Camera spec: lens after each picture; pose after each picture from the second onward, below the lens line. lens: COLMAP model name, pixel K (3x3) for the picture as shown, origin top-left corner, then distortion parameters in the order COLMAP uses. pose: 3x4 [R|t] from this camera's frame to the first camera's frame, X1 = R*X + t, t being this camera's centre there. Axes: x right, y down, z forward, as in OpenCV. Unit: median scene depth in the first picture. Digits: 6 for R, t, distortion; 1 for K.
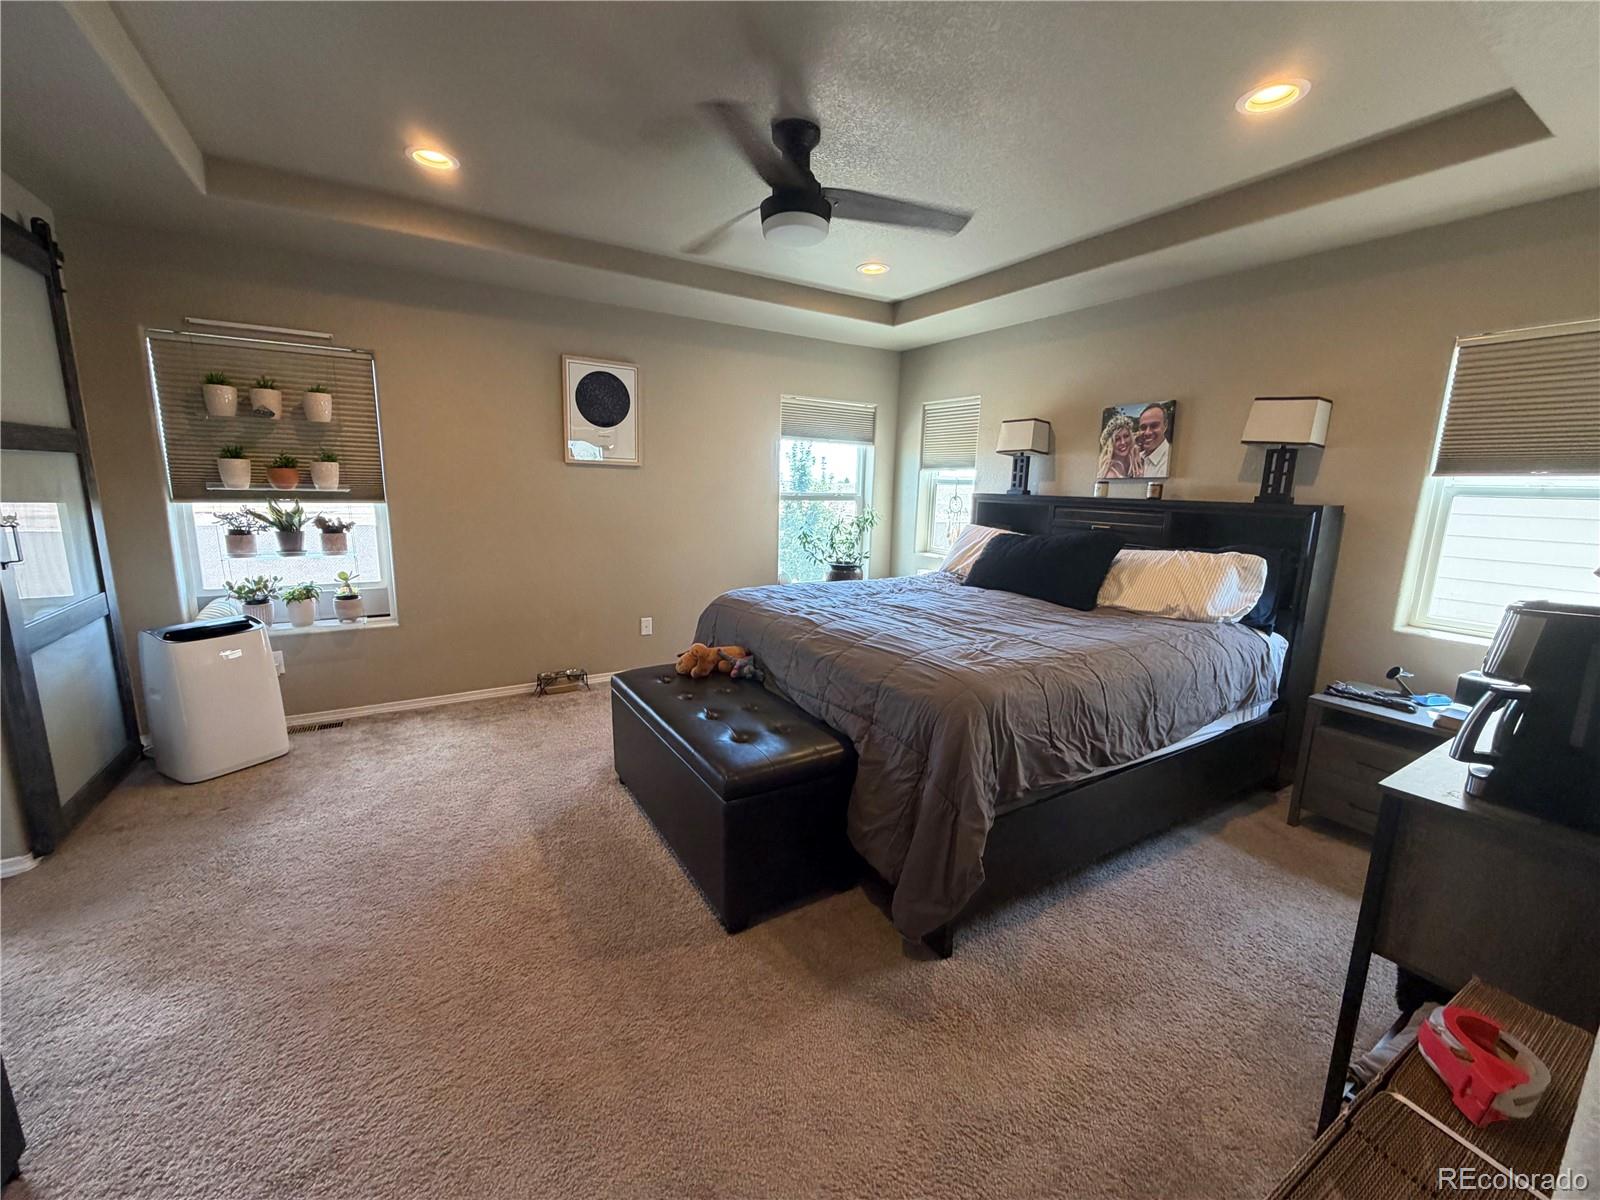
lens RADIAL K [[634.4, 0, 800.0], [0, 634.4, 600.0], [0, 0, 1]] dist [0.002690, 0.000161]
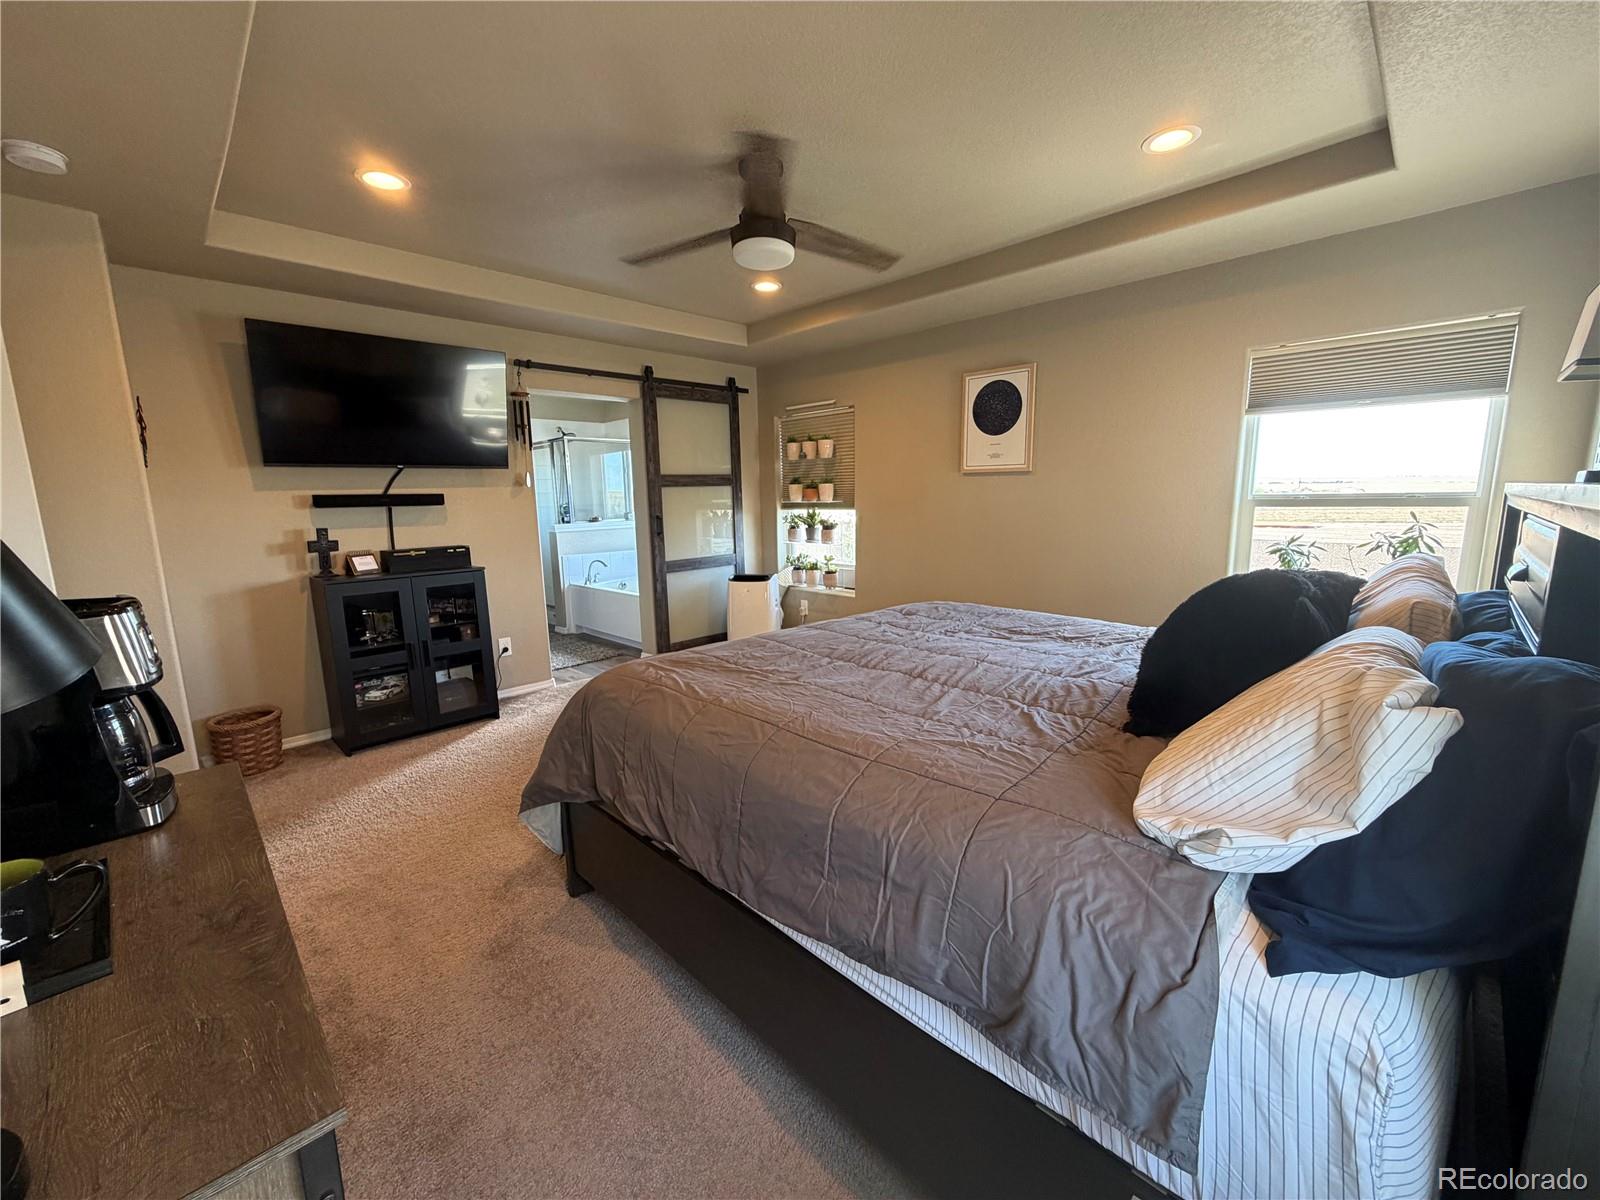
lens RADIAL K [[638.3, 0, 797.3], [0, 638.3, 596.4], [0, 0, 1]] dist [0.000645, 0.000652]
pose [[0.222350, 0.124348, -0.967005, 0.762964], [-0.157585, 0.983376, 0.090219, -0.073958], [0.962147, 0.132326, 0.238249, 0.584179]]
